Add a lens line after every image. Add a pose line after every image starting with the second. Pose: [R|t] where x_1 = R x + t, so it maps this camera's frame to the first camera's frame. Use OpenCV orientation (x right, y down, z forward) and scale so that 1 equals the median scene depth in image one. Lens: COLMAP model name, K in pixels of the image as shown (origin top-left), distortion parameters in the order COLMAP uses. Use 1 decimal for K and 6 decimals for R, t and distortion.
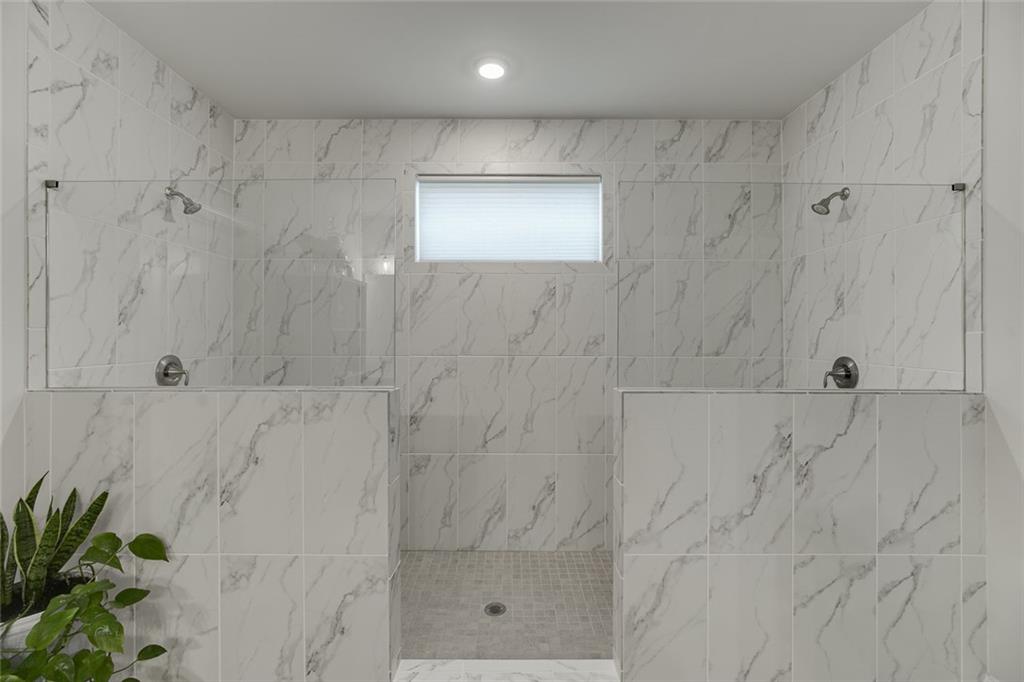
lens RADIAL K [[465.7, 0, 507.5], [0, 465.7, 333.5], [0, 0, 1]] dist [-0.011159, 0.000908]
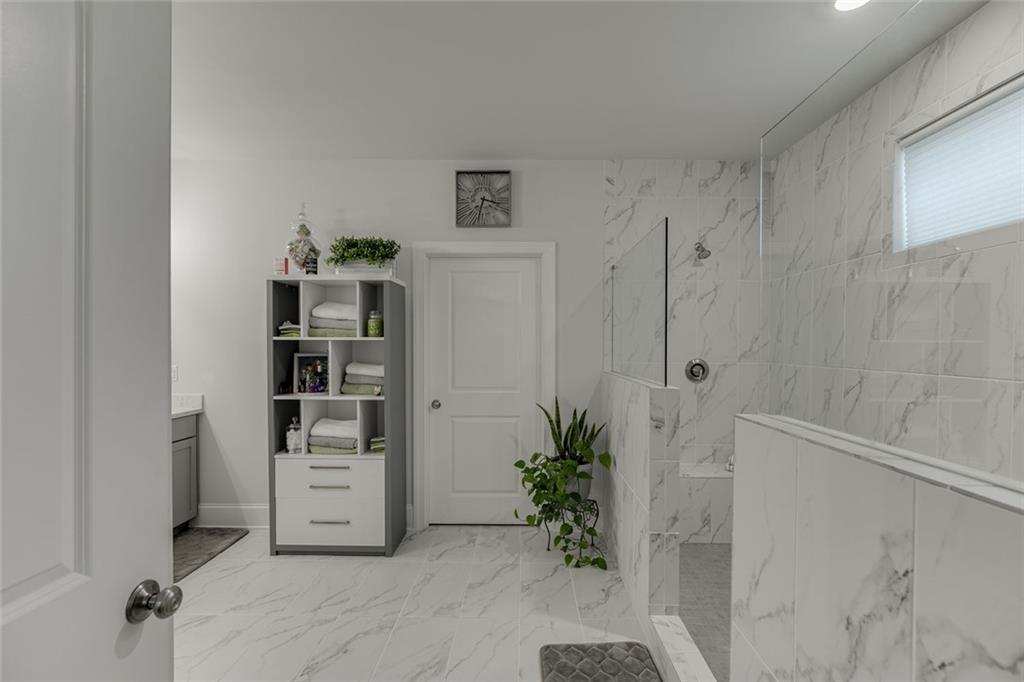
lens RADIAL K [[465.7, 0, 507.8], [0, 465.7, 347.1], [0, 0, 1]] dist [-0.011159, 0.000908]
pose [[-0.029248, 0.003442, -0.999566, 0.609008], [-0.003030, 0.999989, 0.003532, 0.005369], [0.999568, 0.003132, -0.029237, 0.372673]]
